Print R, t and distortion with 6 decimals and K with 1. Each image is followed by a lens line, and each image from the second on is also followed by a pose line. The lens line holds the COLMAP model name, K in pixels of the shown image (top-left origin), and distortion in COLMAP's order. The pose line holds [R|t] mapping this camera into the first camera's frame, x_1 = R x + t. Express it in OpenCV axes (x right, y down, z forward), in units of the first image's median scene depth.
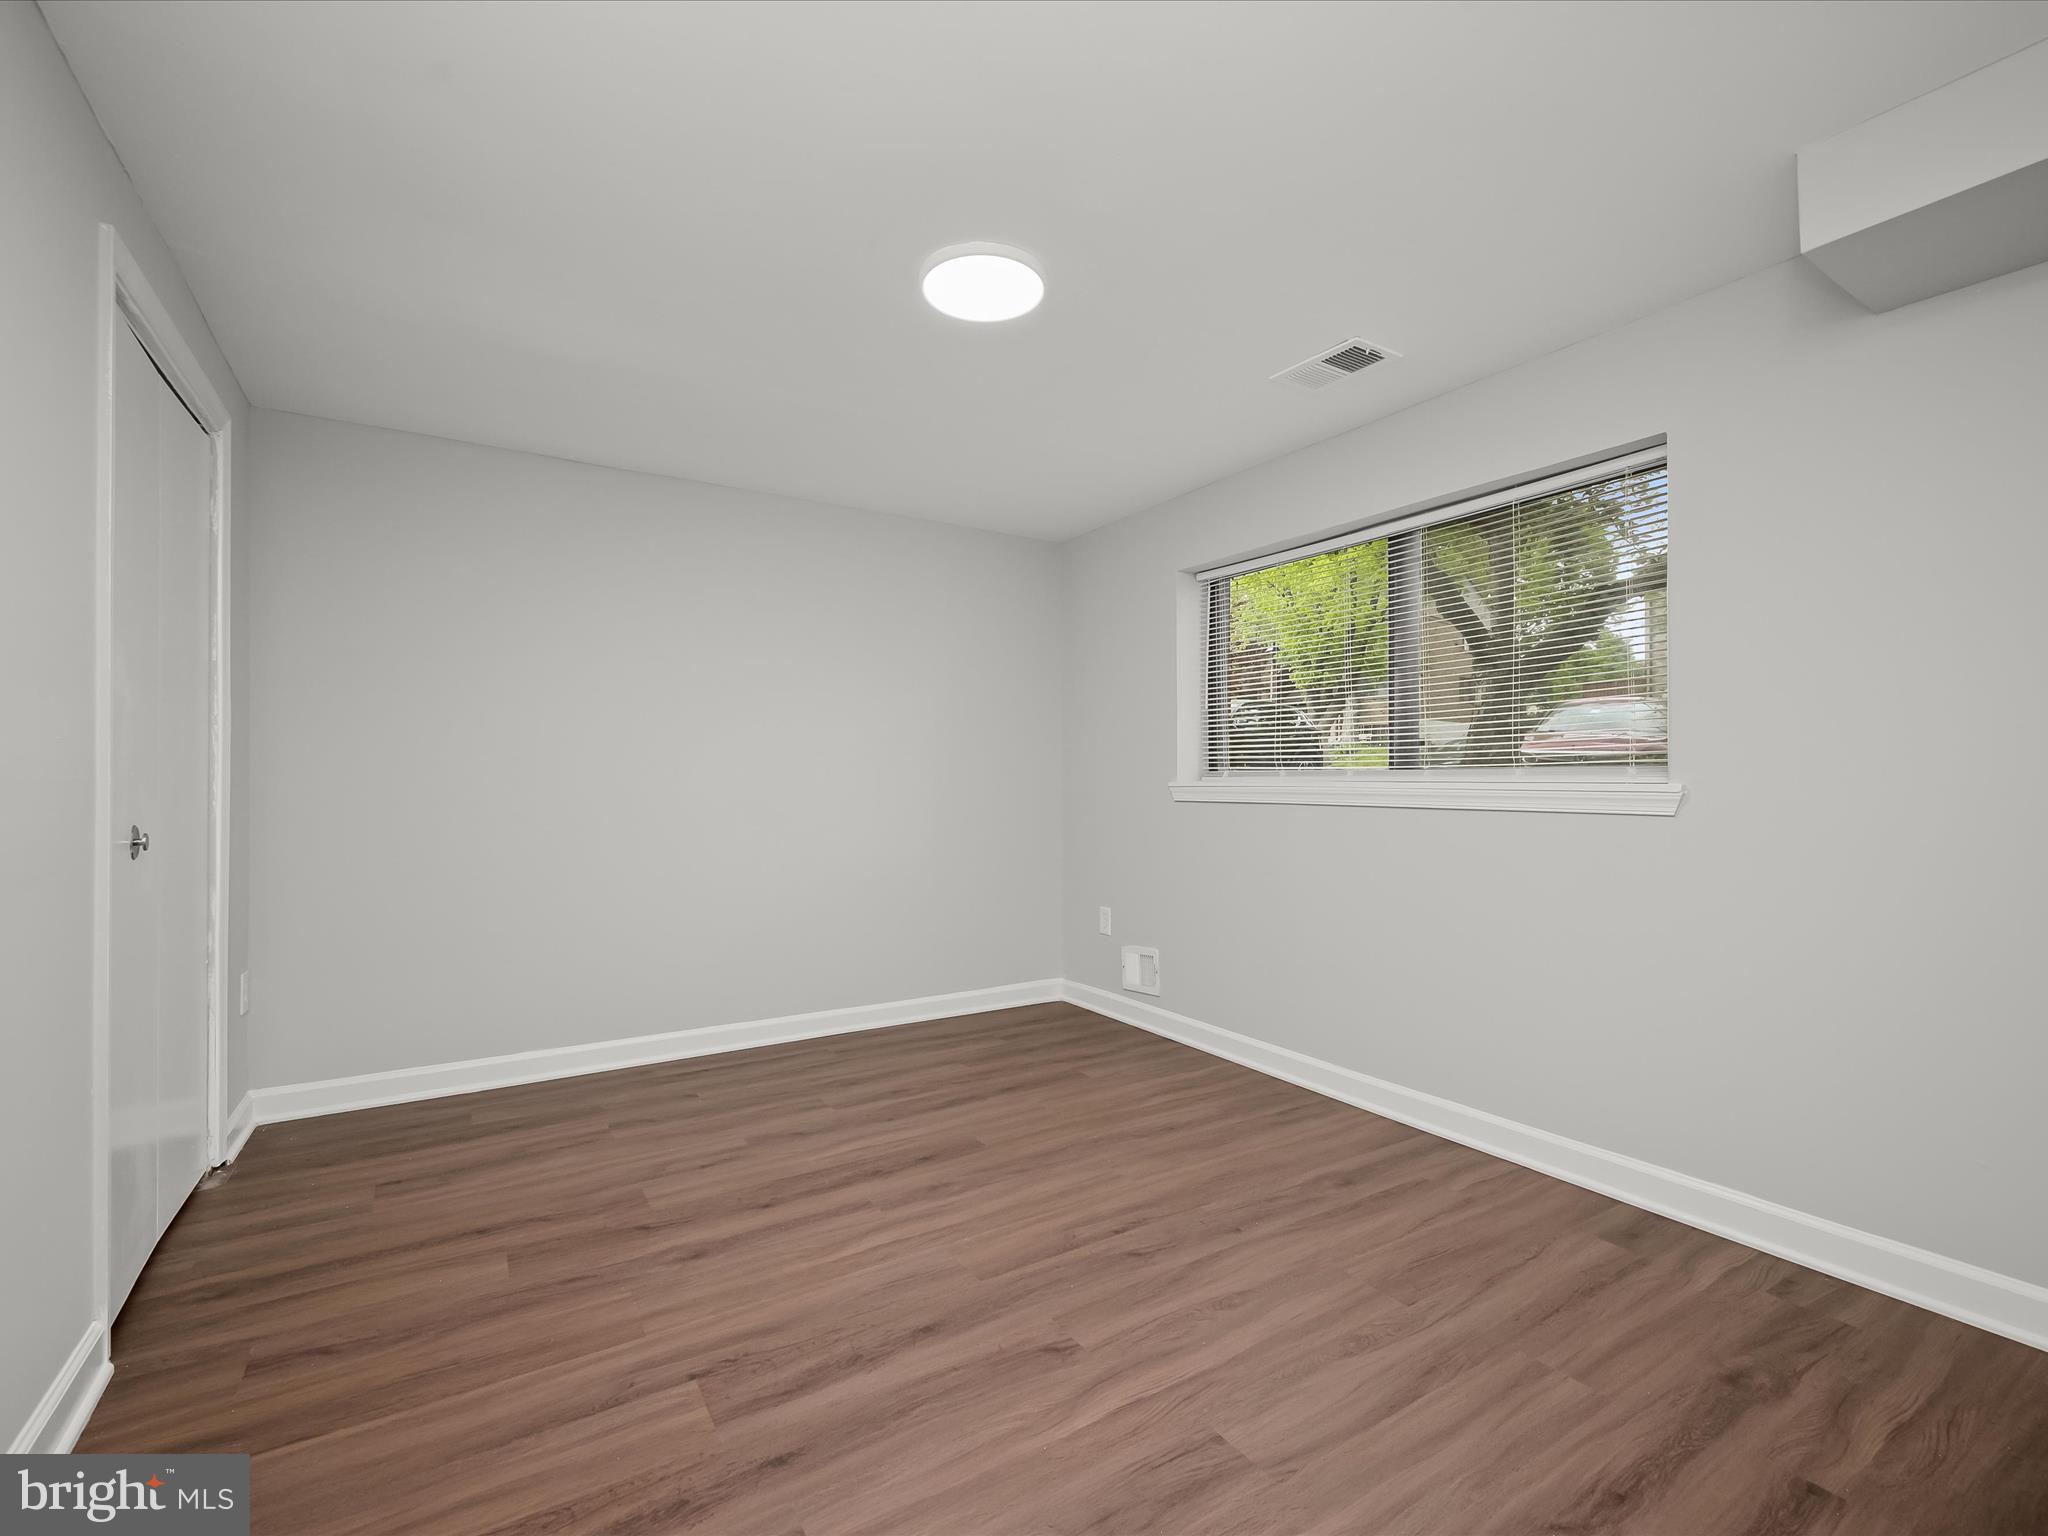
lens RADIAL K [[926.2, 0, 1026.4], [0, 926.2, 765.4], [0, 0, 1]] dist [0.001780, -0.000987]
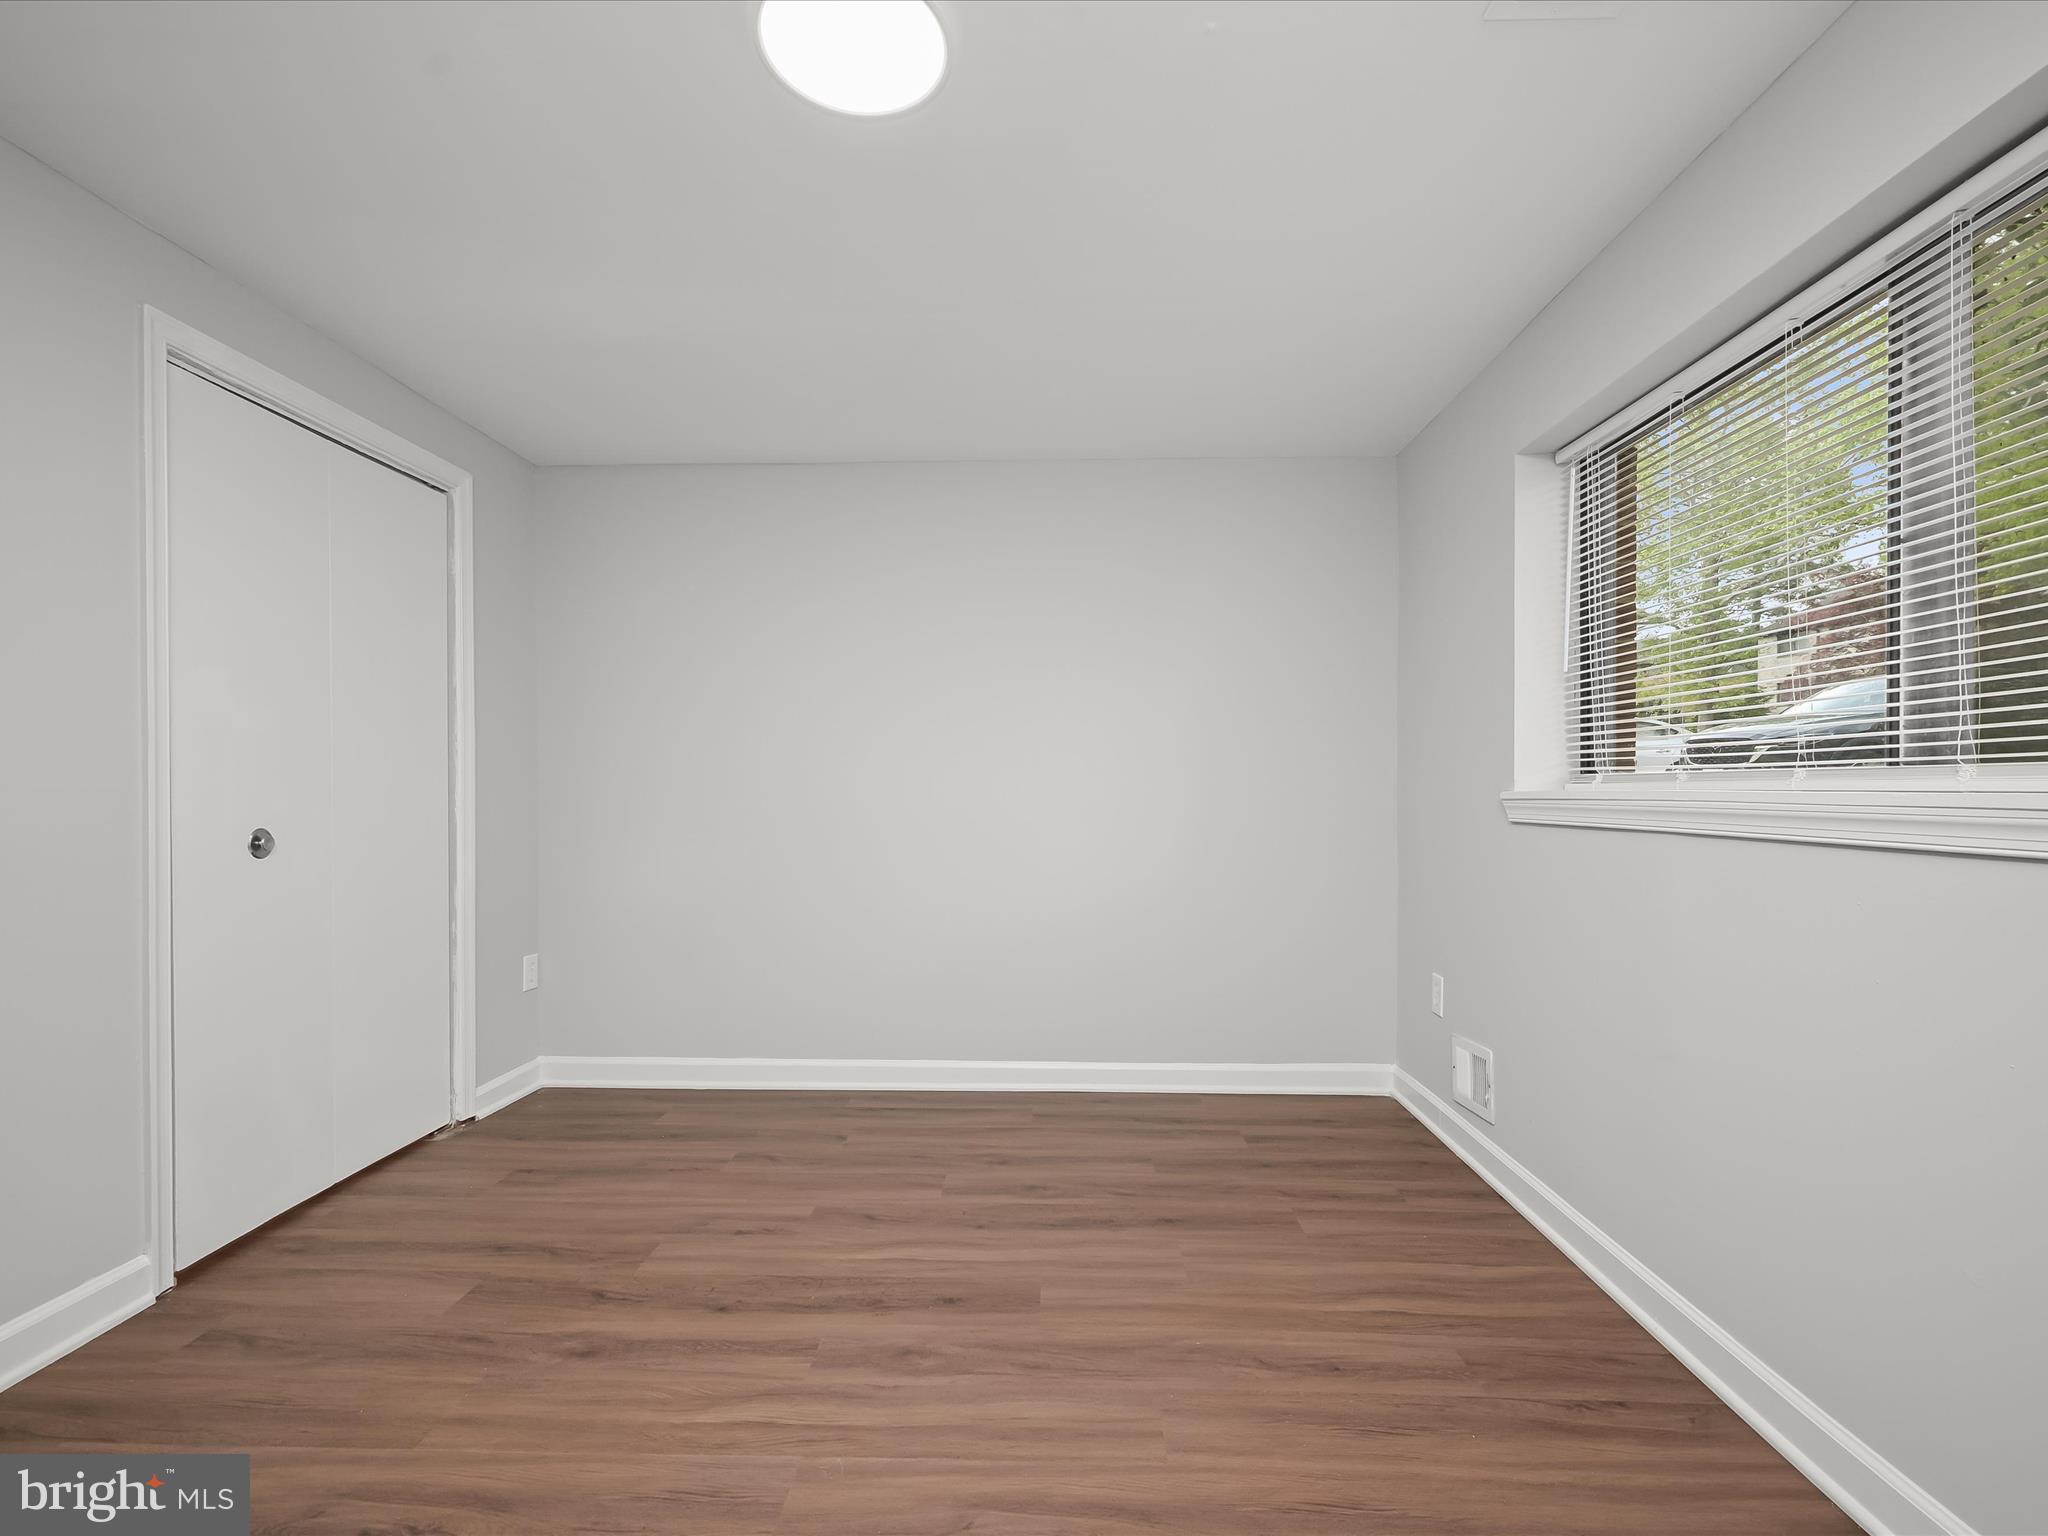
lens RADIAL K [[926.2, 0, 1024.4], [0, 926.2, 789.6], [0, 0, 1]] dist [0.001780, -0.000987]
pose [[0.822531, -0.001876, -0.568717, 0.340450], [0.011159, 0.999855, 0.012841, 0.006876], [0.568610, -0.016909, 0.822433, 0.406231]]
